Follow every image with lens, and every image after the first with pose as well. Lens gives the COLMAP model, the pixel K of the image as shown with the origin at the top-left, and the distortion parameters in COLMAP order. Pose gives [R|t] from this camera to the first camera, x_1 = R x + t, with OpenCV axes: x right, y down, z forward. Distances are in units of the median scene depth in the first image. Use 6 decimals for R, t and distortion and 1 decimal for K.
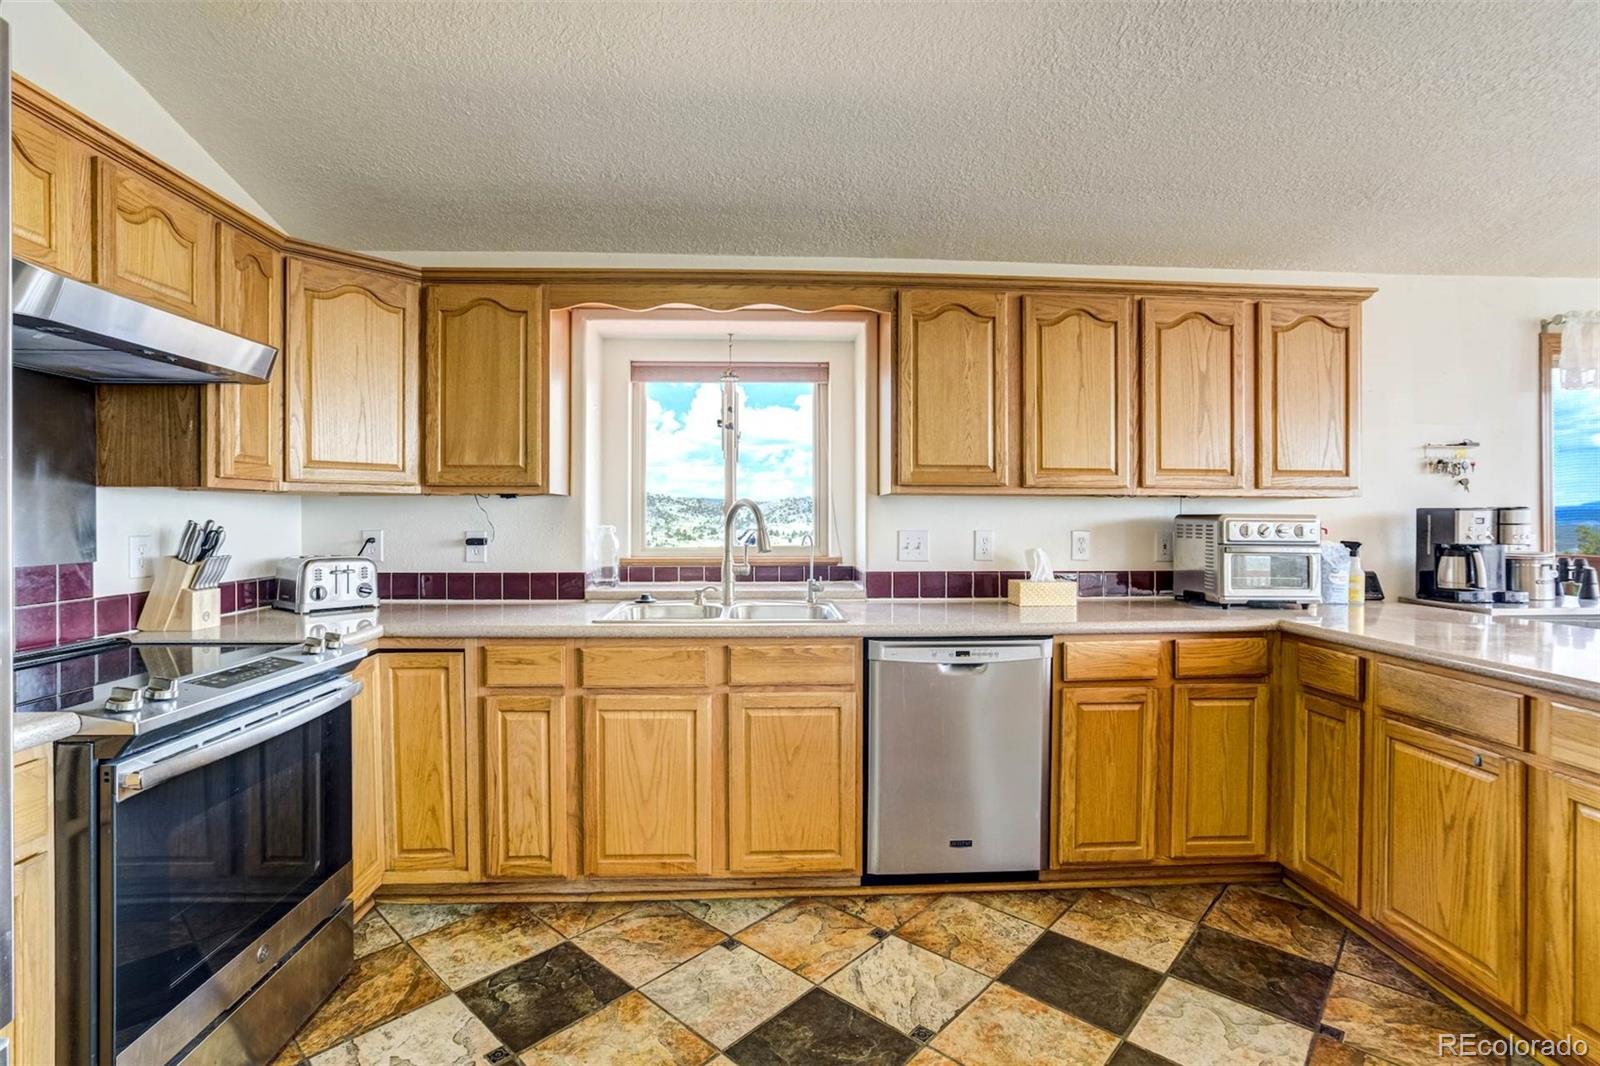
lens RADIAL K [[739.0, 0, 794.3], [0, 739.0, 529.1], [0, 0, 1]] dist [-0.049910, 0.017420]
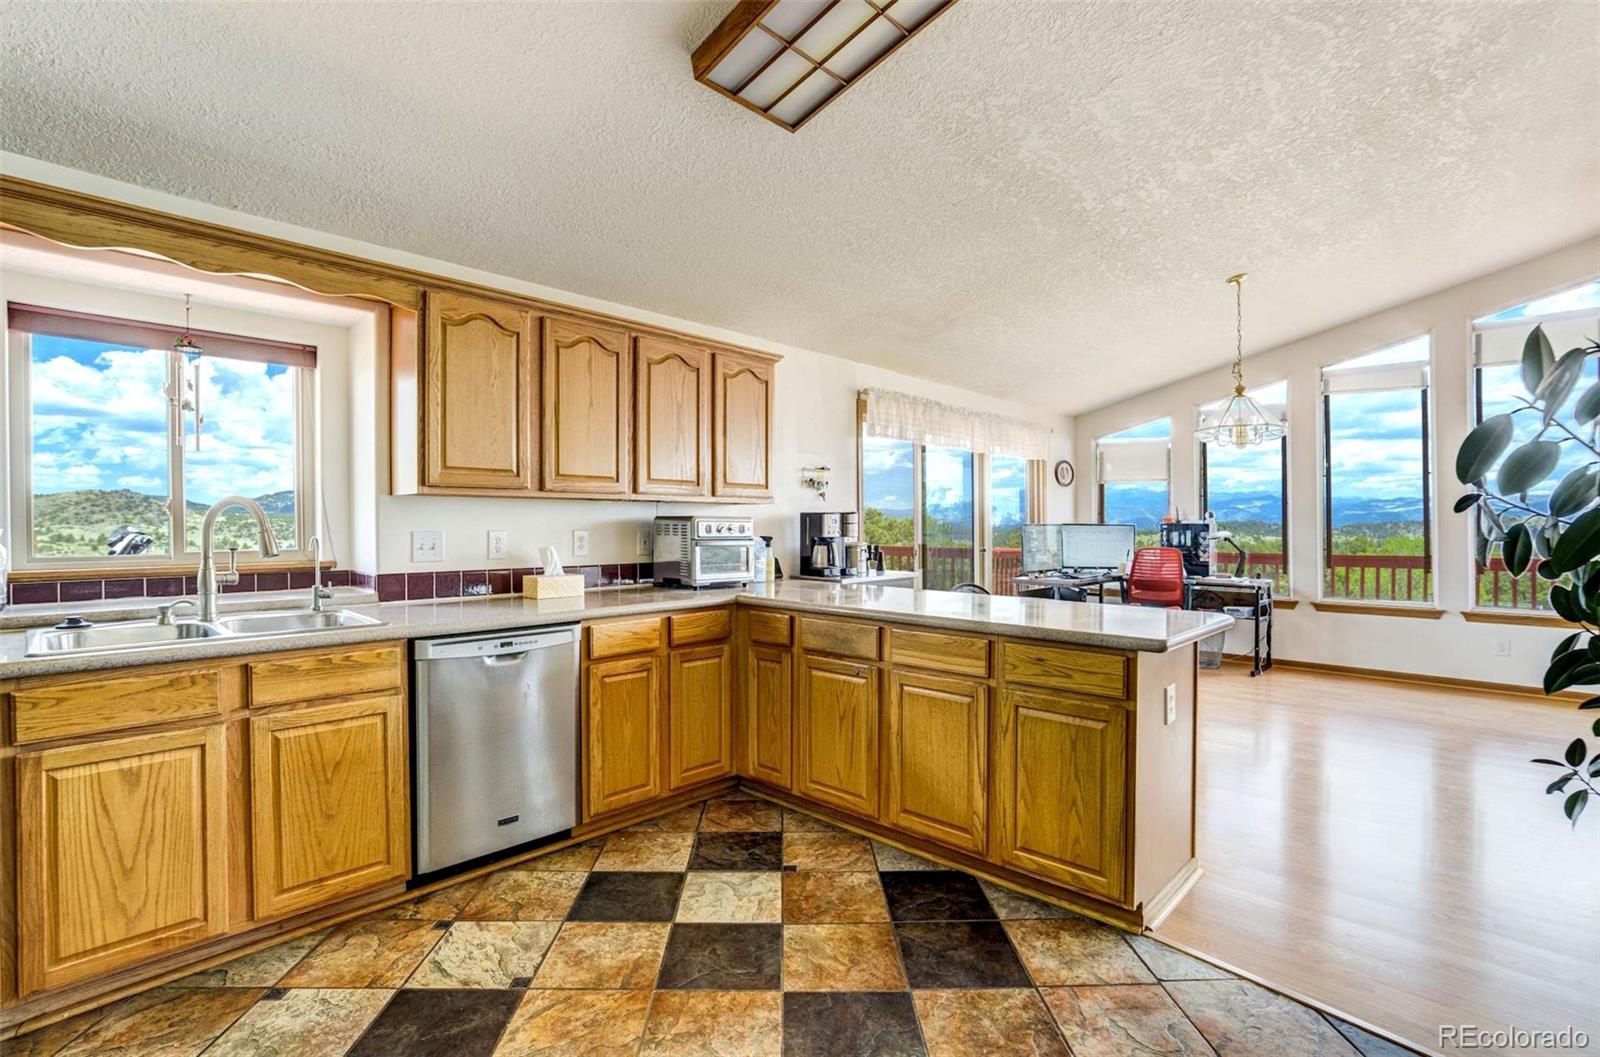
lens RADIAL K [[739.0, 0, 794.1], [0, 739.0, 539.3], [0, 0, 1]] dist [-0.049910, 0.017420]
pose [[0.720861, -0.016399, 0.692886, -0.207109], [0.006790, 0.999839, 0.016600, -0.000022], [-0.693047, -0.007262, 0.720856, -0.065953]]
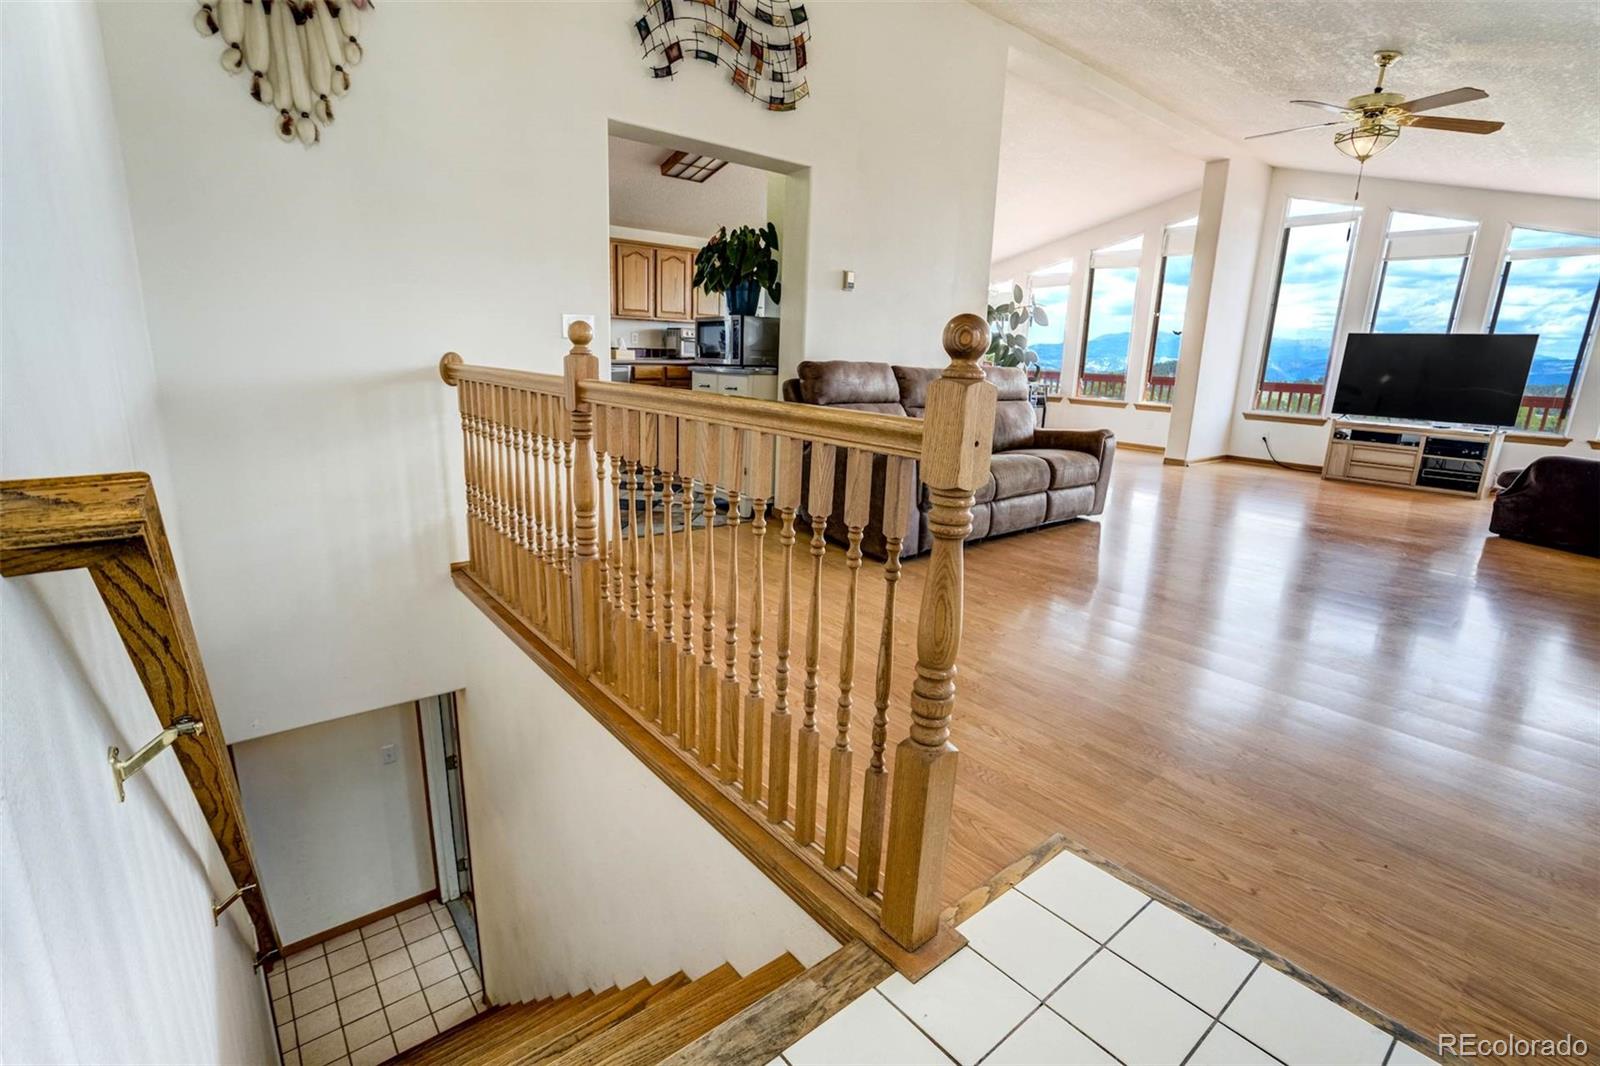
lens RADIAL K [[739.0, 0, 793.4], [0, 739.0, 544.7], [0, 0, 1]] dist [-0.049910, 0.017420]
pose [[0.798614, -0.124011, 0.588929, -1.050003], [-0.028409, 0.969683, 0.242711, 0.108963], [-0.601173, -0.210563, 0.770879, -2.020046]]
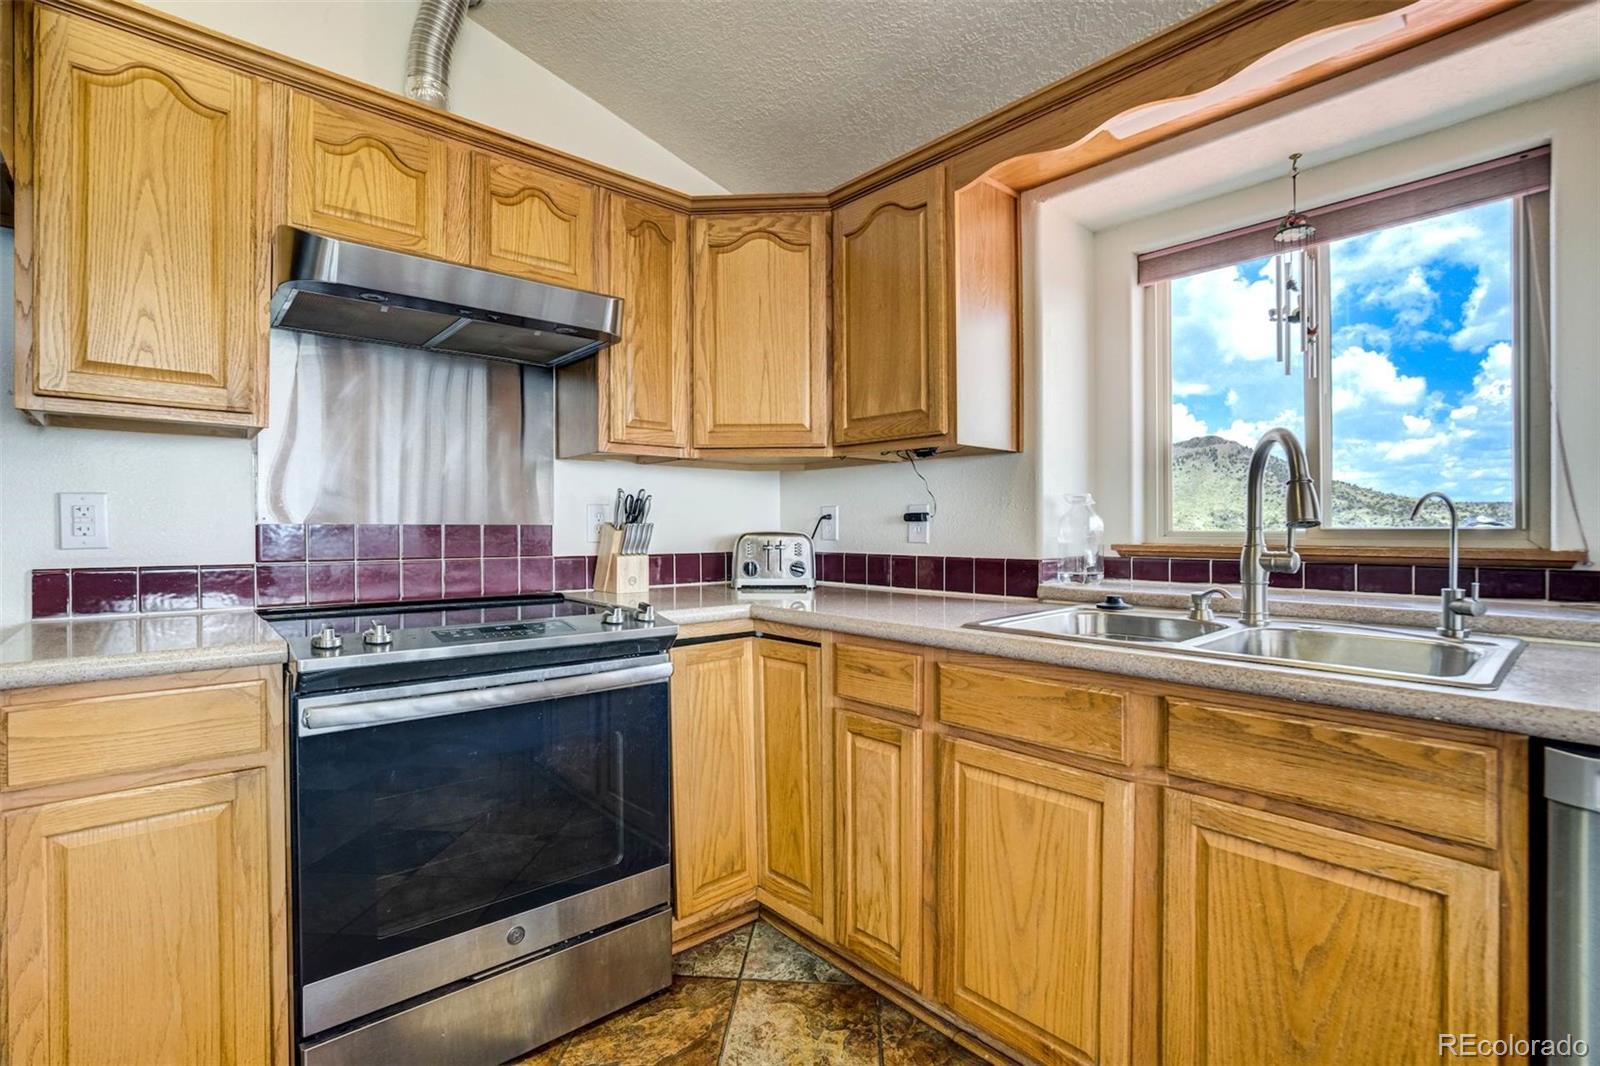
lens RADIAL K [[739.0, 0, 785.5], [0, 739.0, 529.8], [0, 0, 1]] dist [-0.049910, 0.017420]
pose [[0.622880, 0.004045, -0.782307, 0.140202], [-0.011314, 0.999929, -0.003838, 0.043876], [0.782236, 0.011242, 0.622881, 0.456669]]
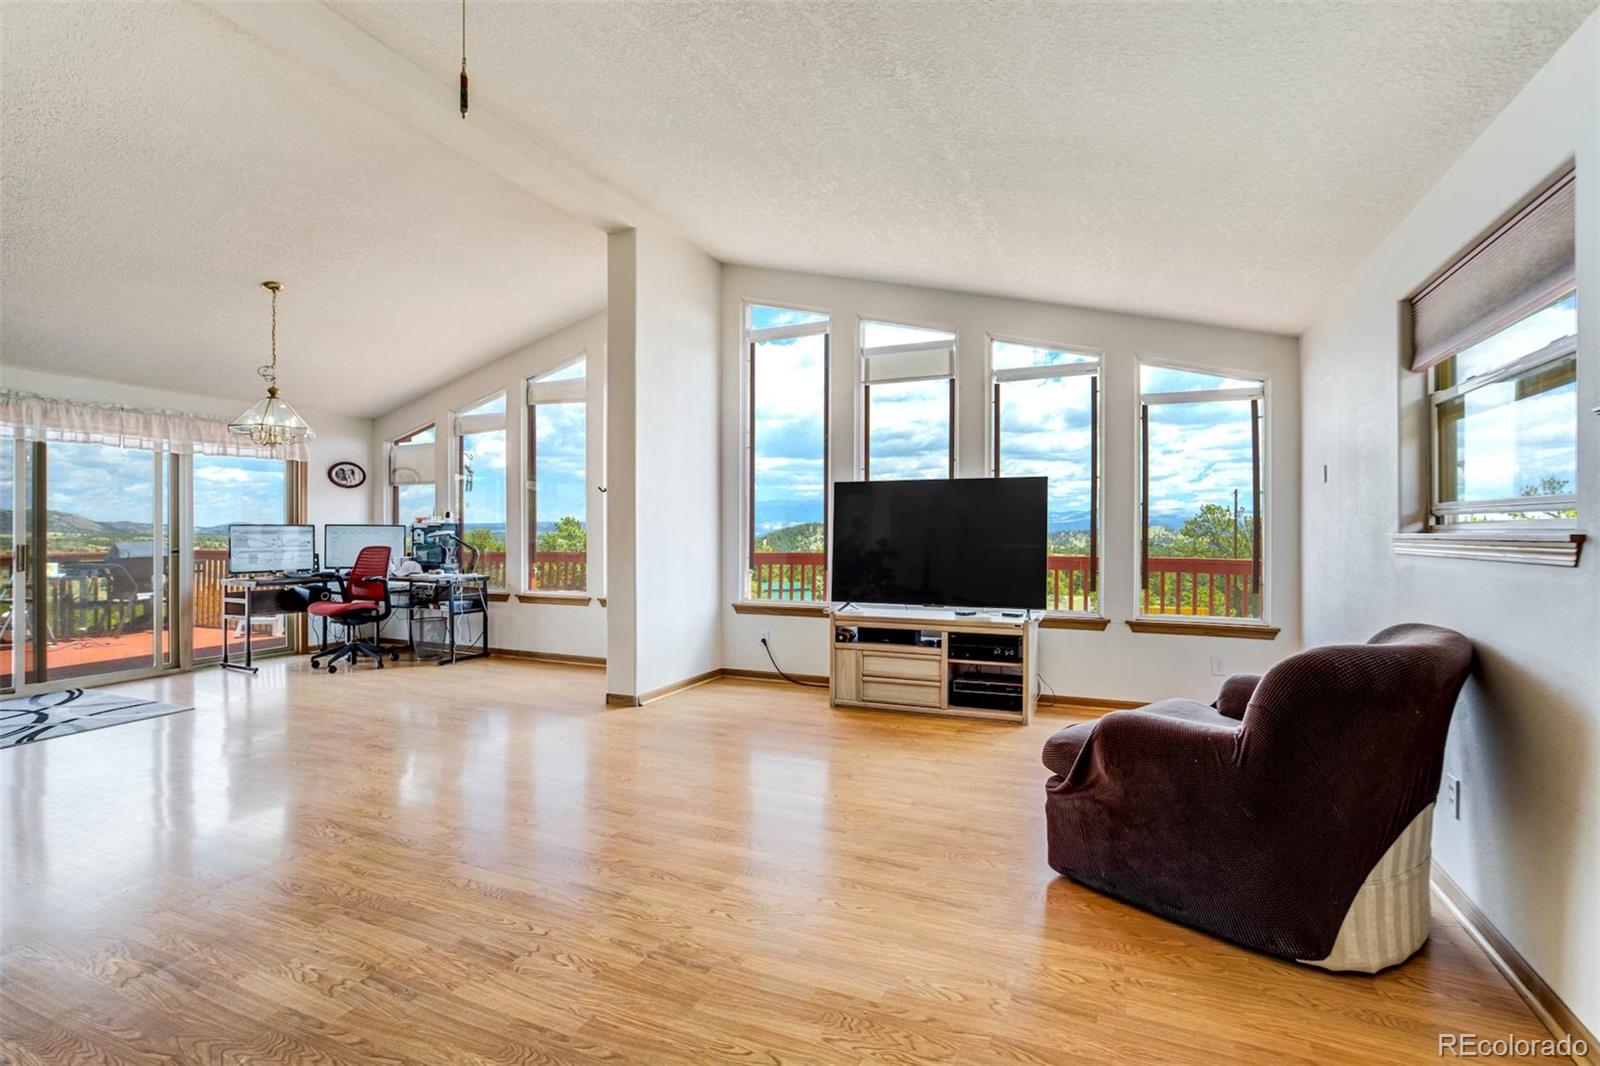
lens RADIAL K [[739.0, 0, 843.8], [0, 739.0, 536.8], [0, 0, 1]] dist [-0.049910, 0.017420]
pose [[0.409151, -0.007418, 0.912436, 0.794319], [0.011346, 0.999931, 0.003041, 0.060091], [-0.912396, 0.009108, 0.409207, -1.786745]]
